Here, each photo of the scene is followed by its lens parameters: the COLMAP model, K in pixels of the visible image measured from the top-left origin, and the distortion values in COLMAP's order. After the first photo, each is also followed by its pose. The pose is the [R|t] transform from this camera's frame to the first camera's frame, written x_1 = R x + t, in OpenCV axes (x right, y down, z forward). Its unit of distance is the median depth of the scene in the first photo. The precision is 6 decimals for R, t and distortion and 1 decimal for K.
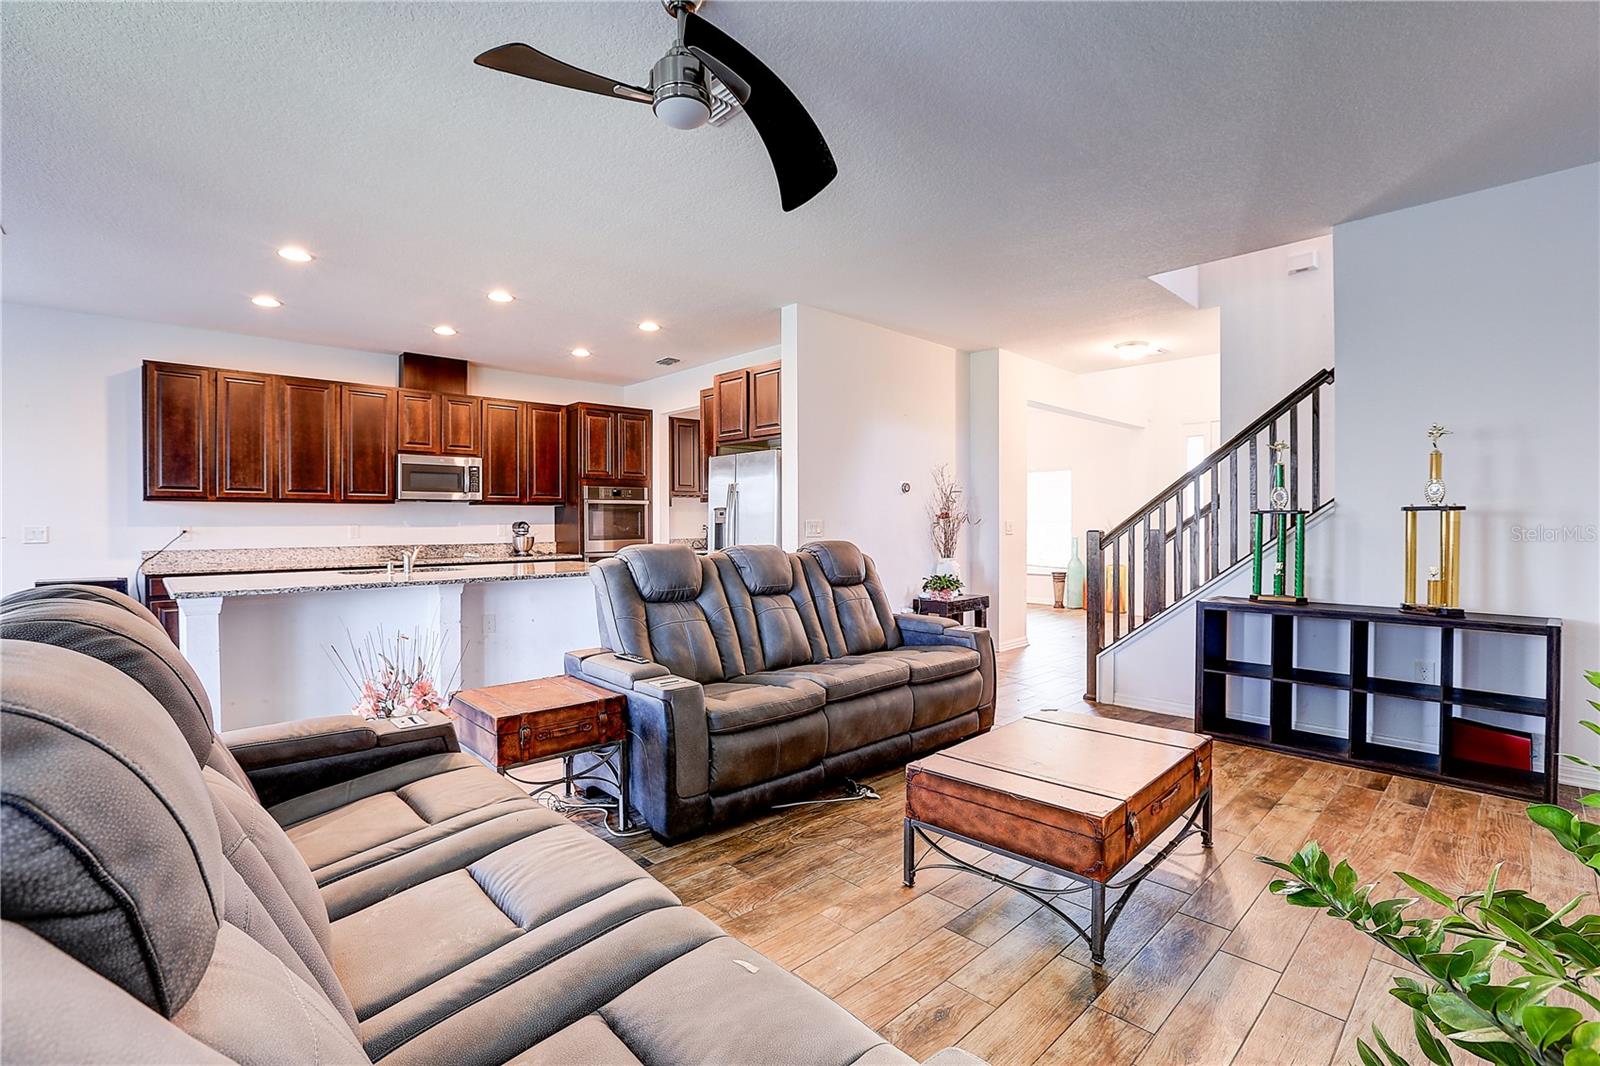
lens RADIAL K [[726.9, 0, 800.0], [0, 726.9, 533.0], [0, 0, 1]] dist [-0.046460, 0.014915]
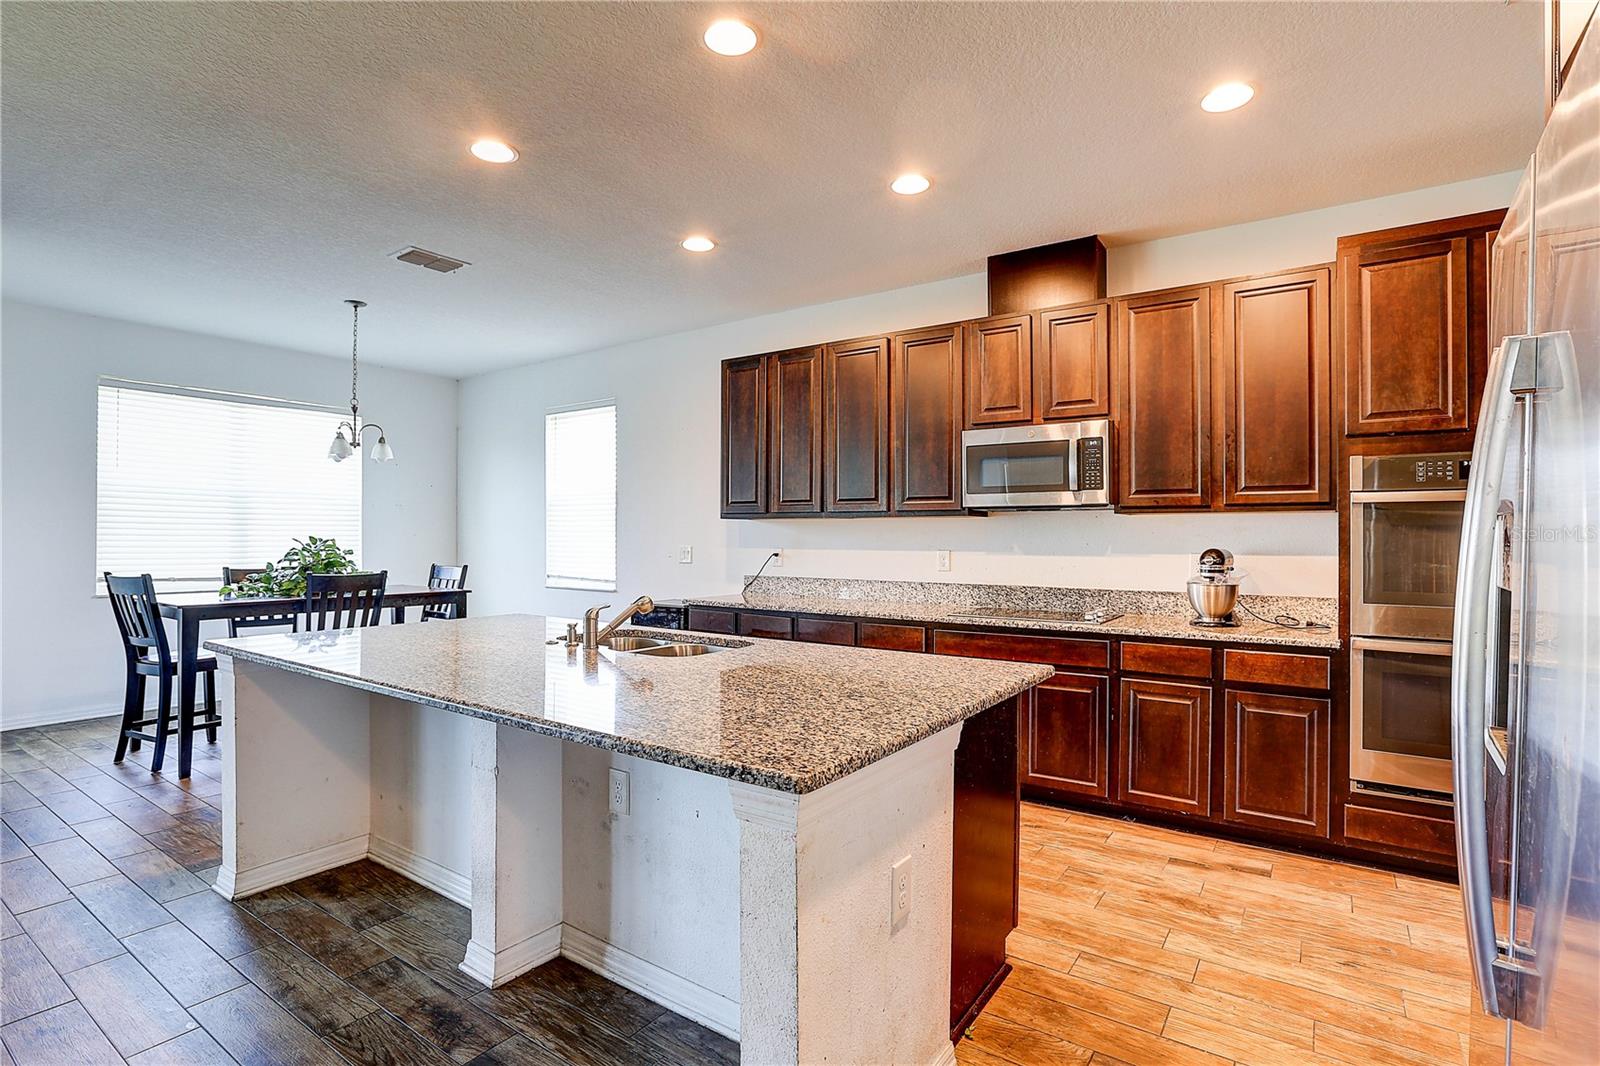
lens RADIAL K [[775.8, 0, 800.0], [0, 775.8, 533.0], [0, 0, 1]] dist [-0.061941, 0.031825]
pose [[0.199654, 0.000317, -0.979866, 0.035188], [-0.017261, 0.999846, -0.003194, -0.023220], [0.979714, 0.017551, 0.199629, 0.773117]]
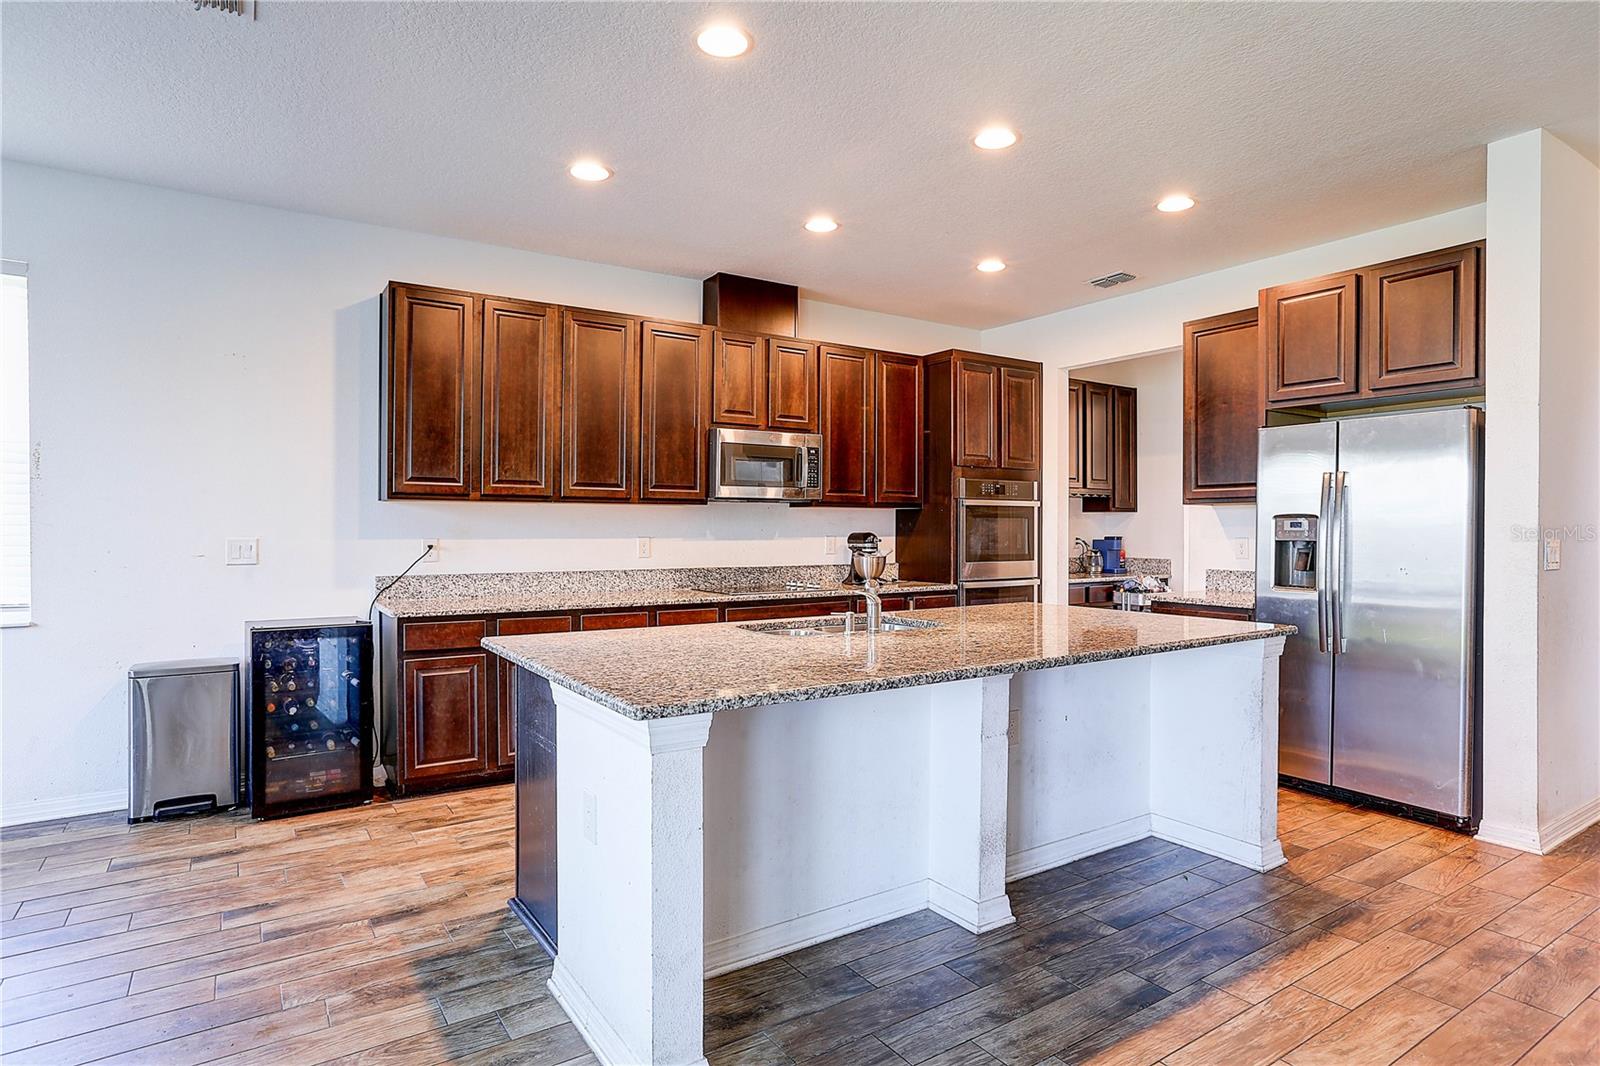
lens RADIAL K [[873.4, 0, 800.0], [0, 873.4, 533.0], [0, 0, 1]] dist [-0.059679, 0.044469]
pose [[0.985281, 0.007601, -0.170771, -0.364804], [-0.008850, 0.999939, -0.006551, -0.011530], [0.170711, 0.007966, 0.985289, 0.249102]]
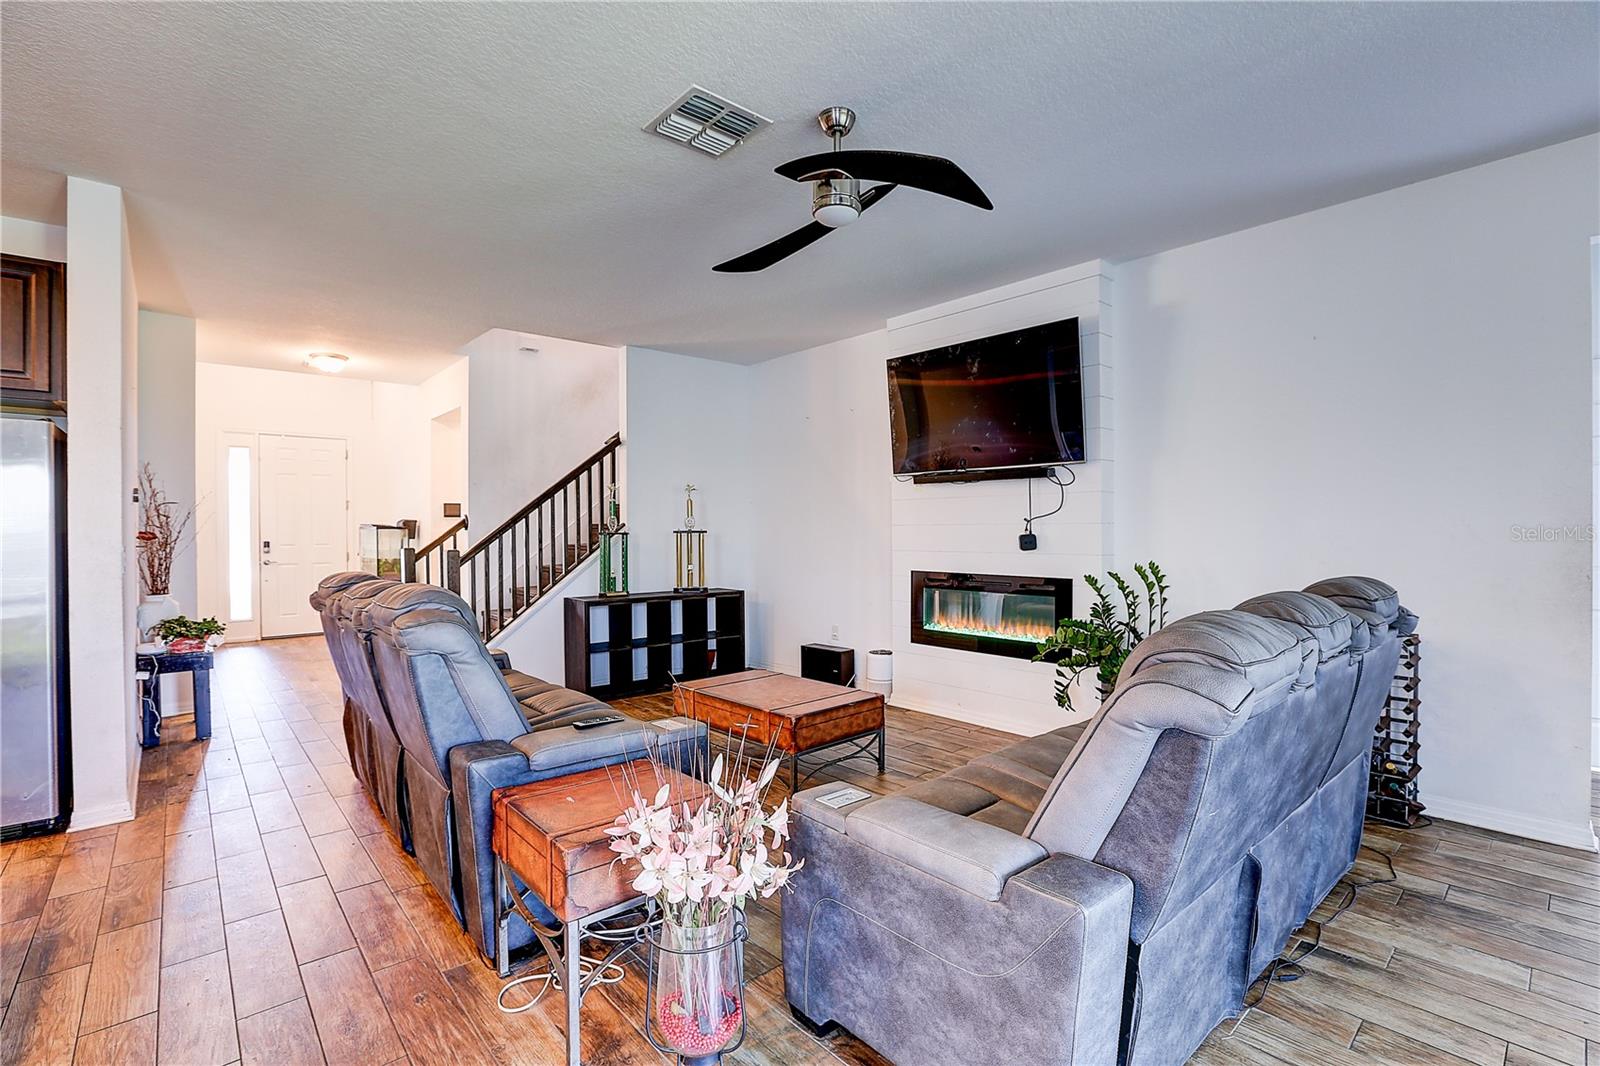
lens RADIAL K [[726.9, 0, 800.0], [0, 726.9, 533.0], [0, 0, 1]] dist [-0.046460, 0.014915]
pose [[0.043637, -0.000573, 0.999047, -0.484011], [0.020618, 0.999787, -0.000327, -0.014183], [-0.998835, 0.020612, 0.043640, 0.352017]]
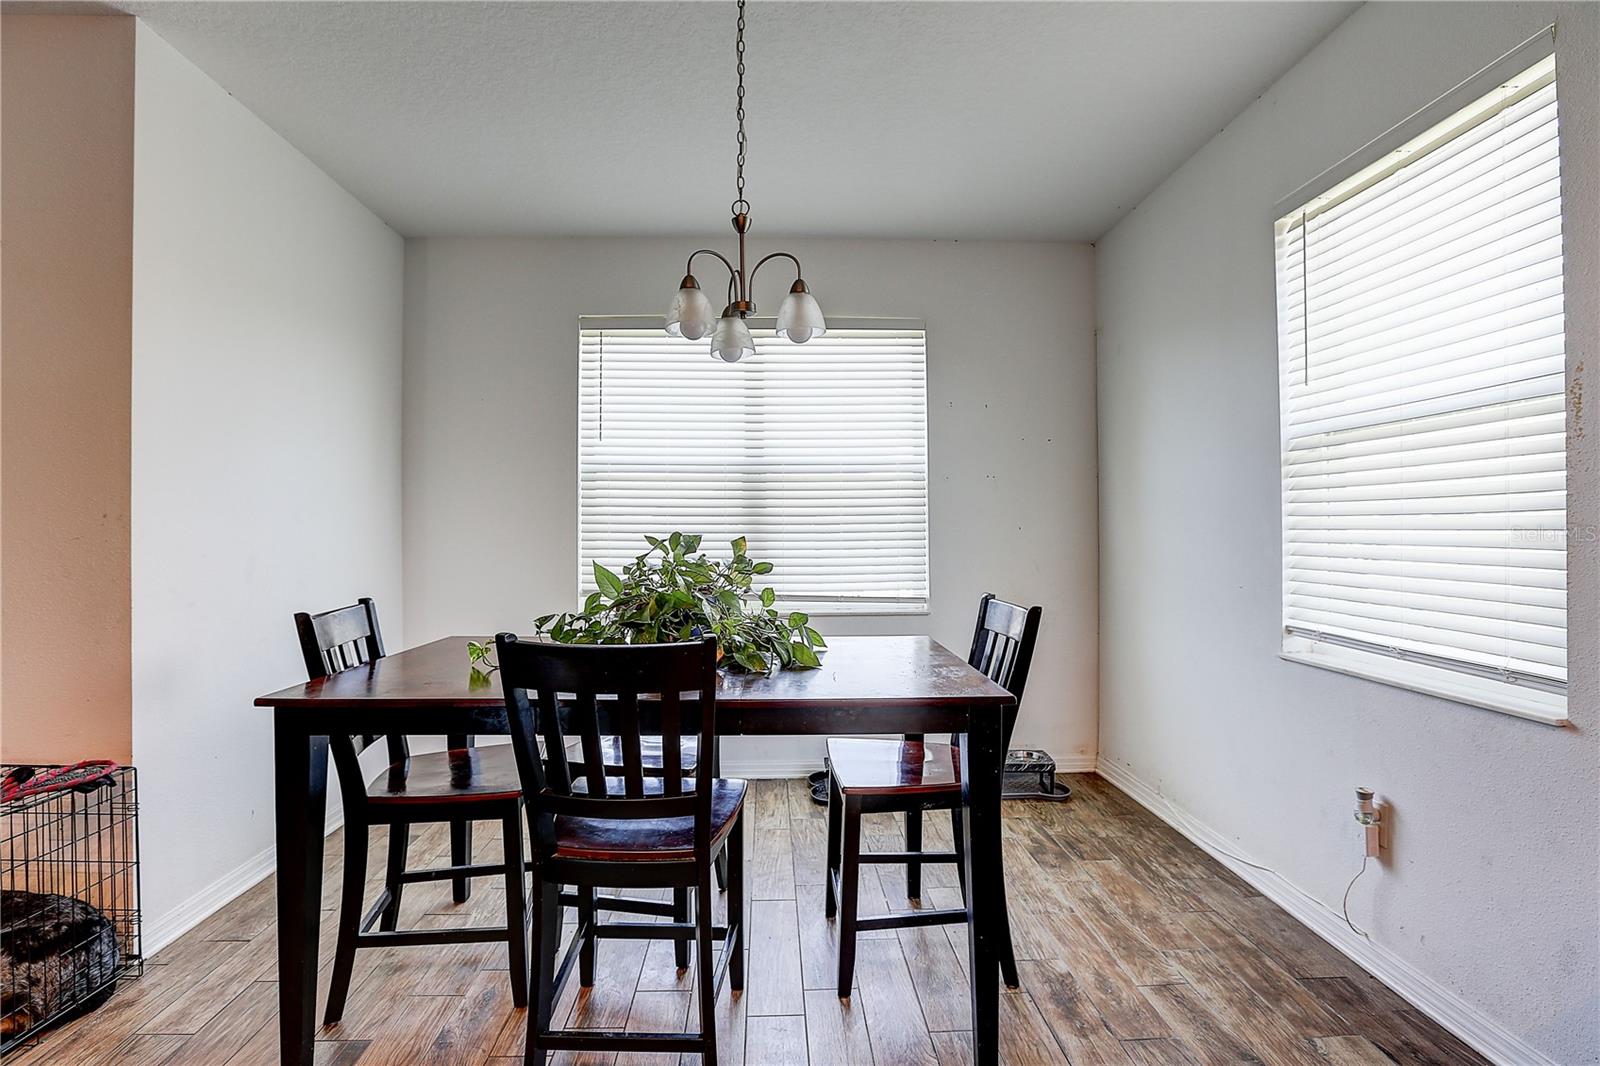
lens RADIAL K [[726.9, 0, 800.0], [0, 726.9, 533.0], [0, 0, 1]] dist [-0.046460, 0.014915]
pose [[-0.659204, 0.005823, -0.751942, -0.626545], [-0.003115, 0.999940, 0.010475, -0.016241], [0.751958, 0.009247, -0.659146, 0.699161]]
